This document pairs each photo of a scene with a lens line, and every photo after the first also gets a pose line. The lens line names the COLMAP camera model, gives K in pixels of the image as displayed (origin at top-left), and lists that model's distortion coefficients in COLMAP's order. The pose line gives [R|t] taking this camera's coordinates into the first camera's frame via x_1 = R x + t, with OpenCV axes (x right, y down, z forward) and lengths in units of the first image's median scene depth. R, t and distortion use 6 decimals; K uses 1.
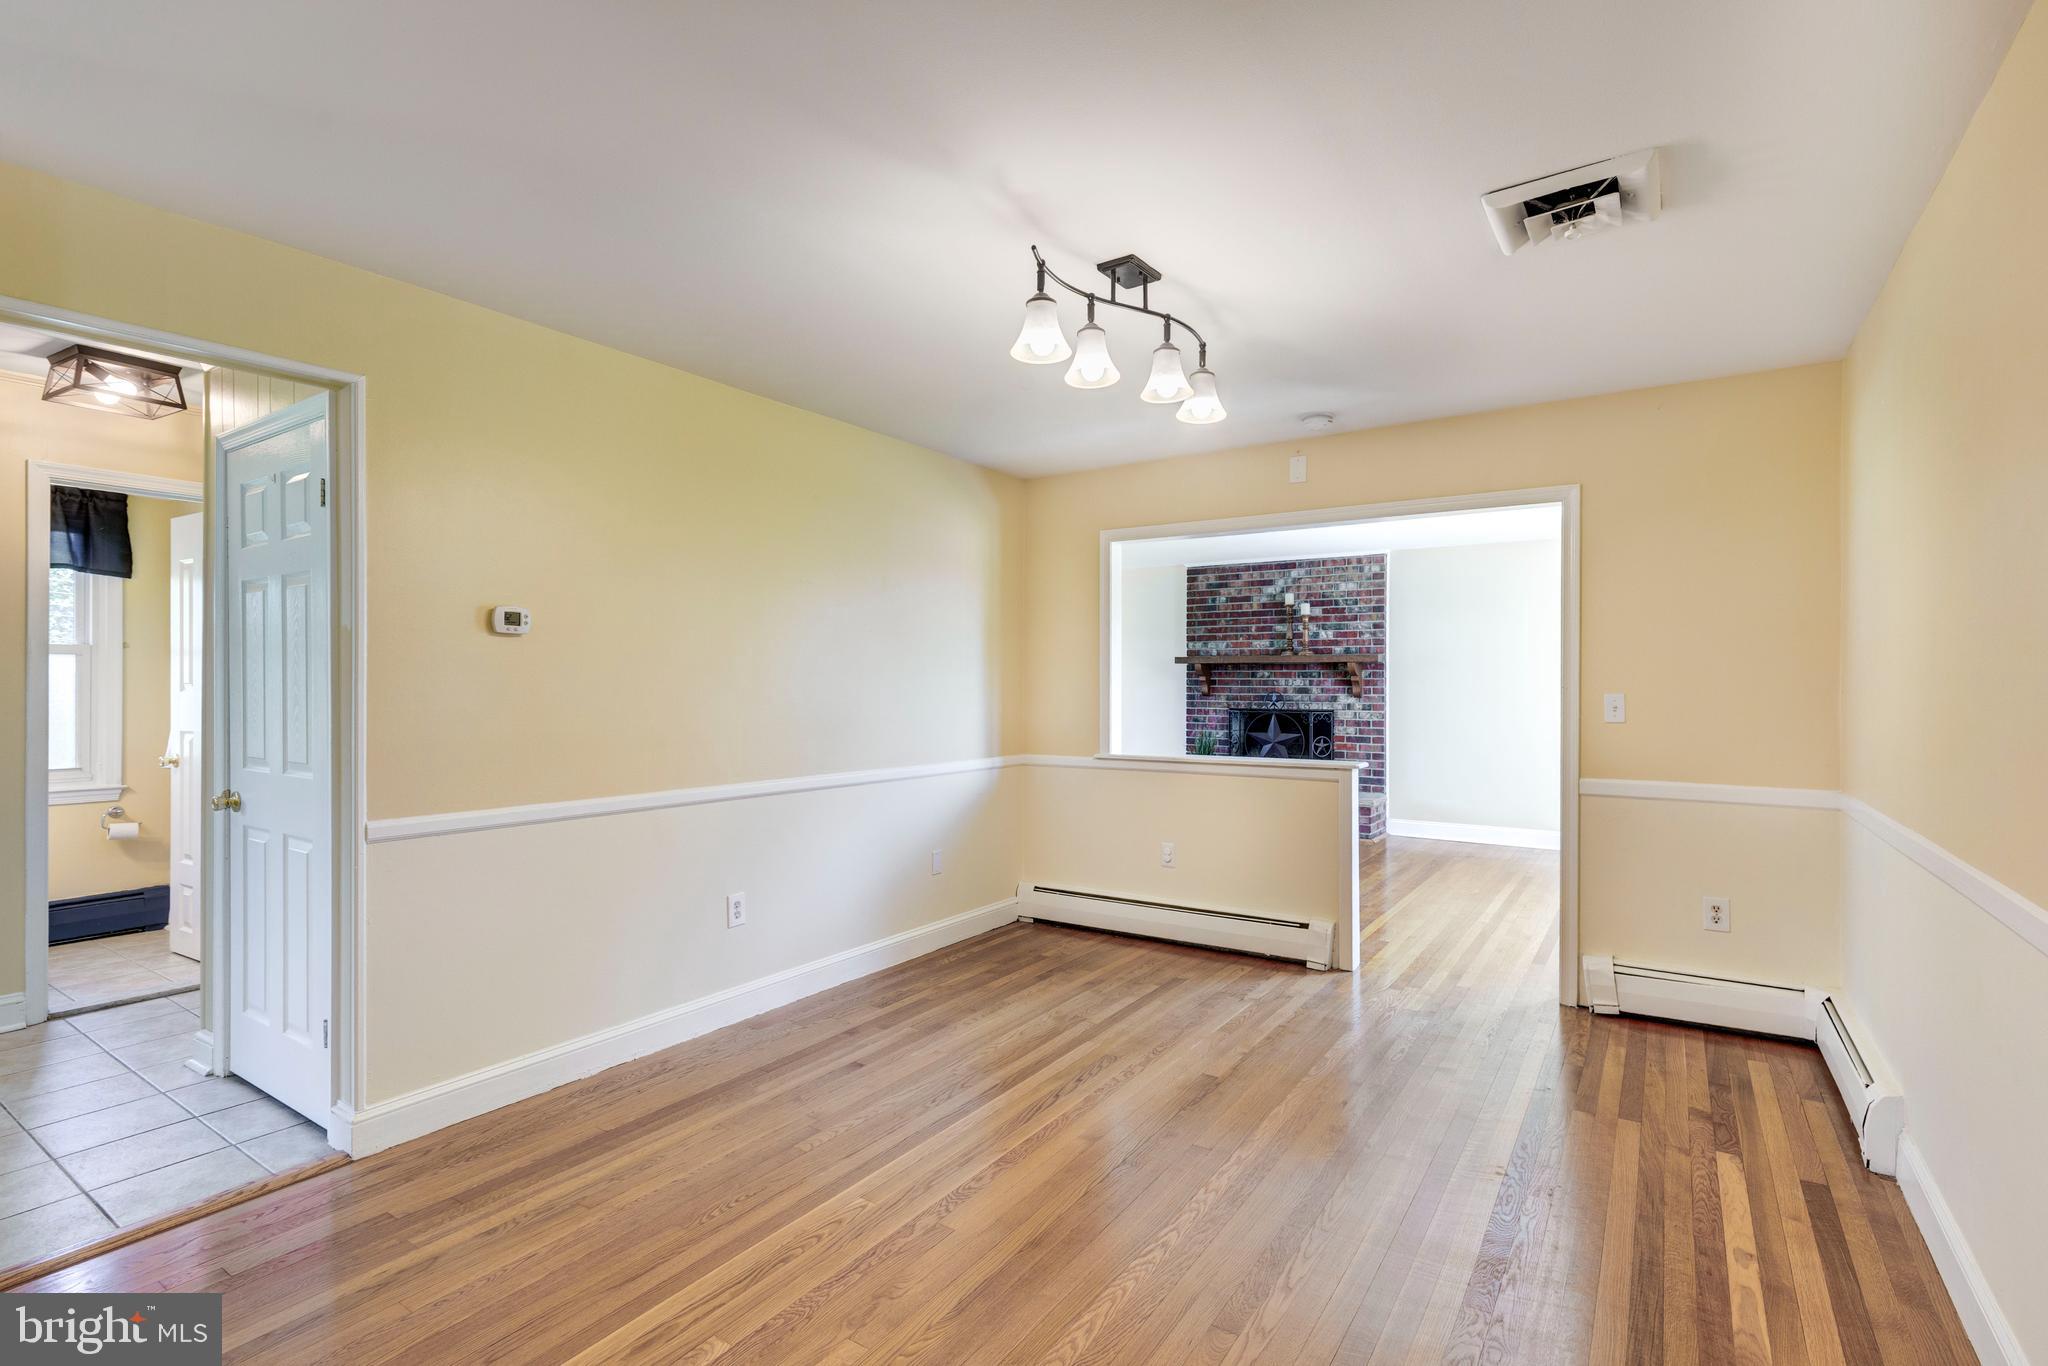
lens RADIAL K [[927.4, 0, 1050.0], [0, 927.4, 699.3], [0, 0, 1]] dist [0.007169, 0.000044]
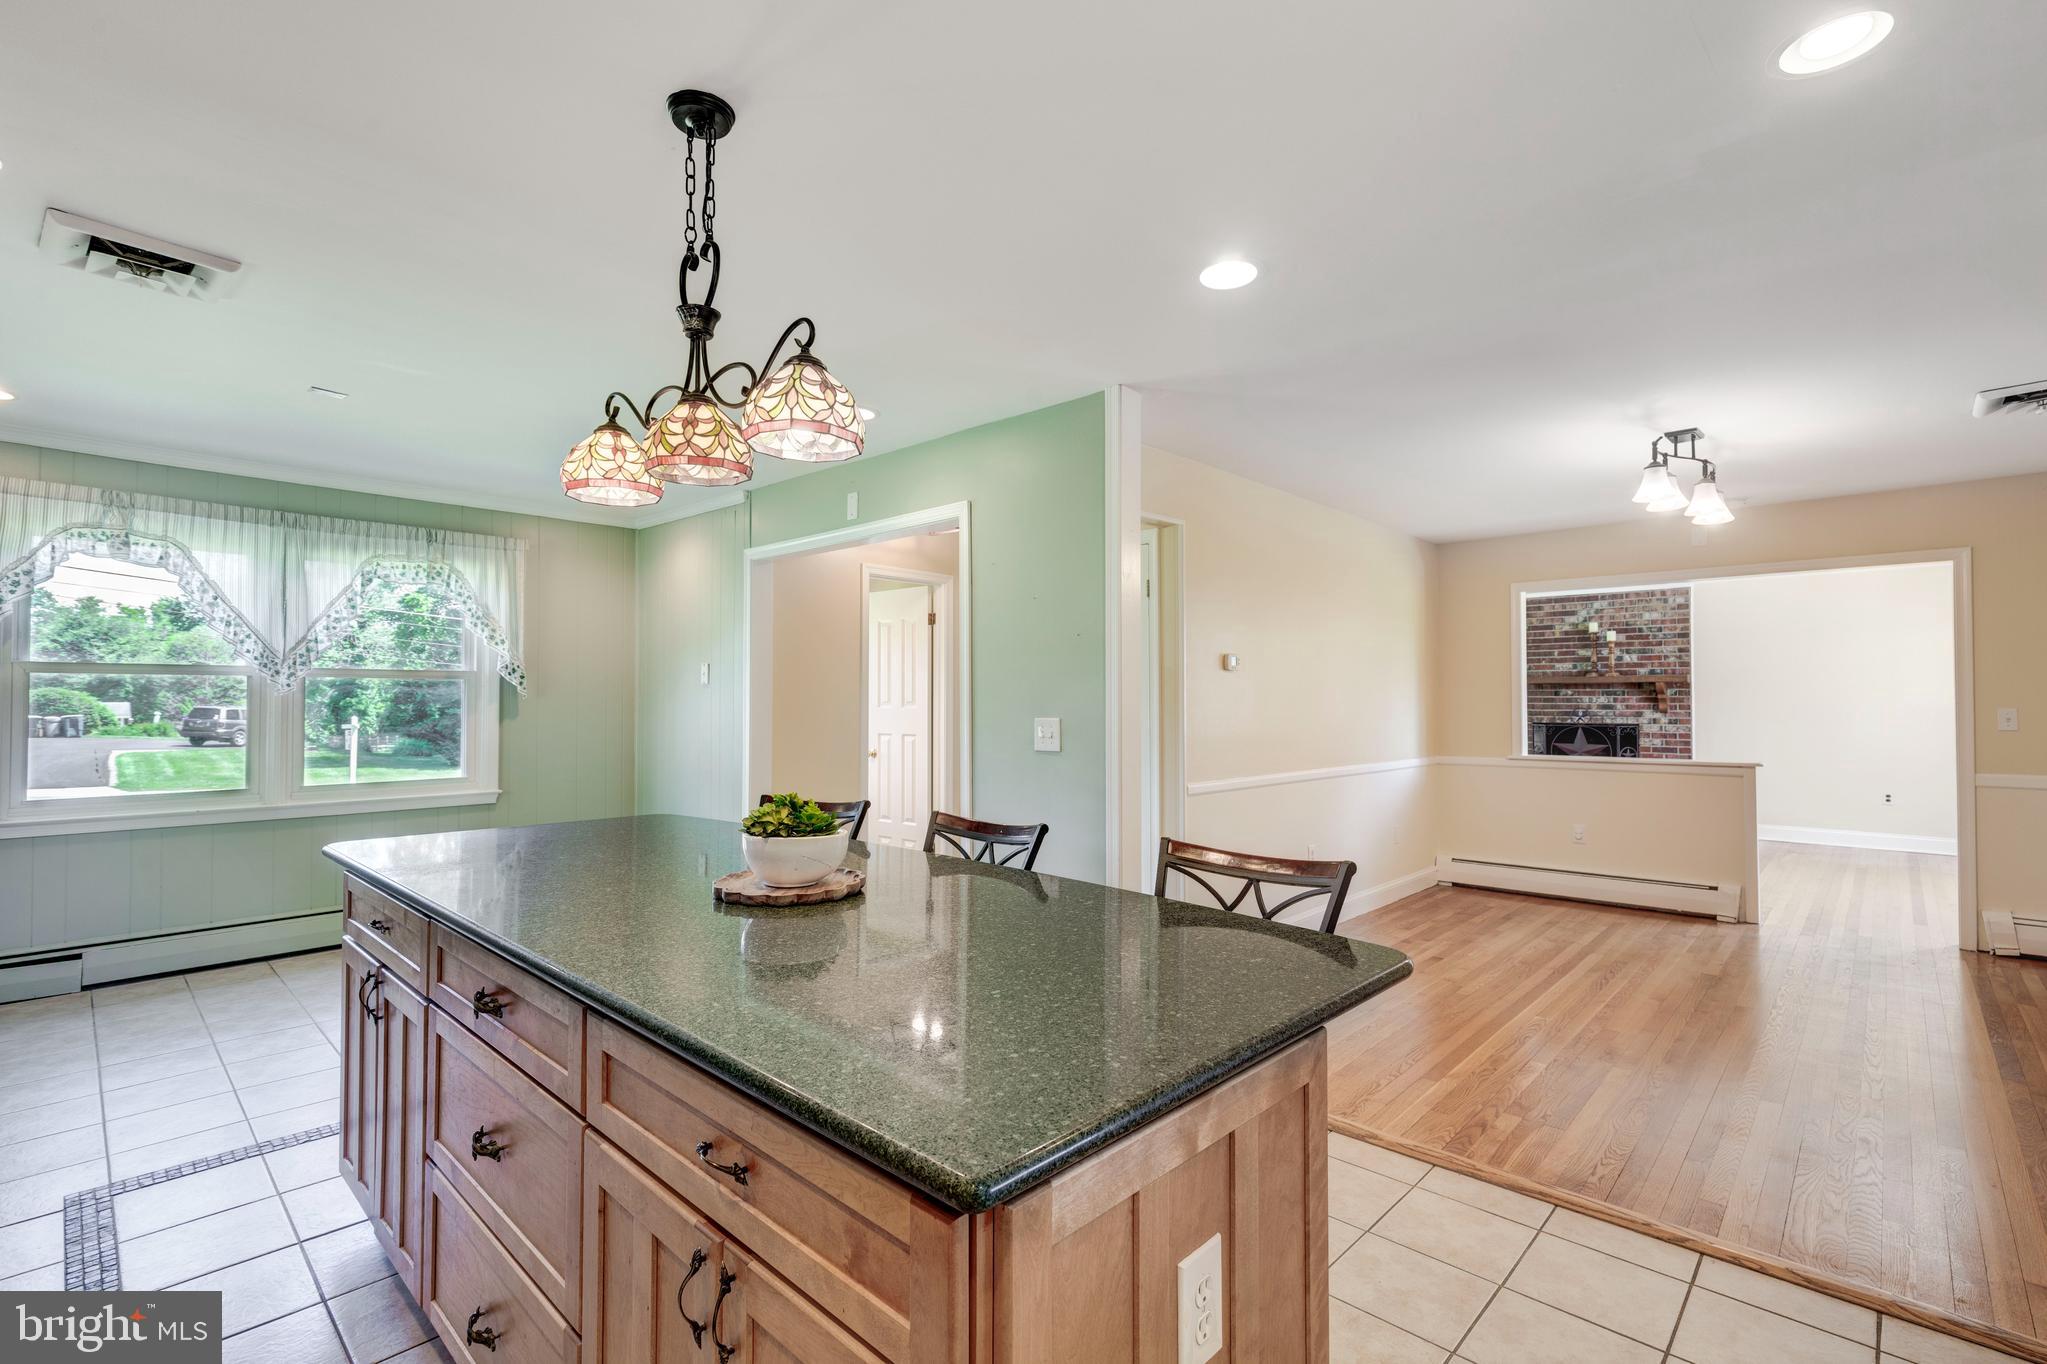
lens RADIAL K [[926.9, 0, 1018.4], [0, 926.9, 692.3], [0, 0, 1]] dist [0.007169, 0.000044]
pose [[0.988577, -0.002795, -0.150692, -0.280489], [-0.001335, 0.999626, -0.027298, 0.004865], [0.150712, 0.027187, 0.988204, -0.249662]]
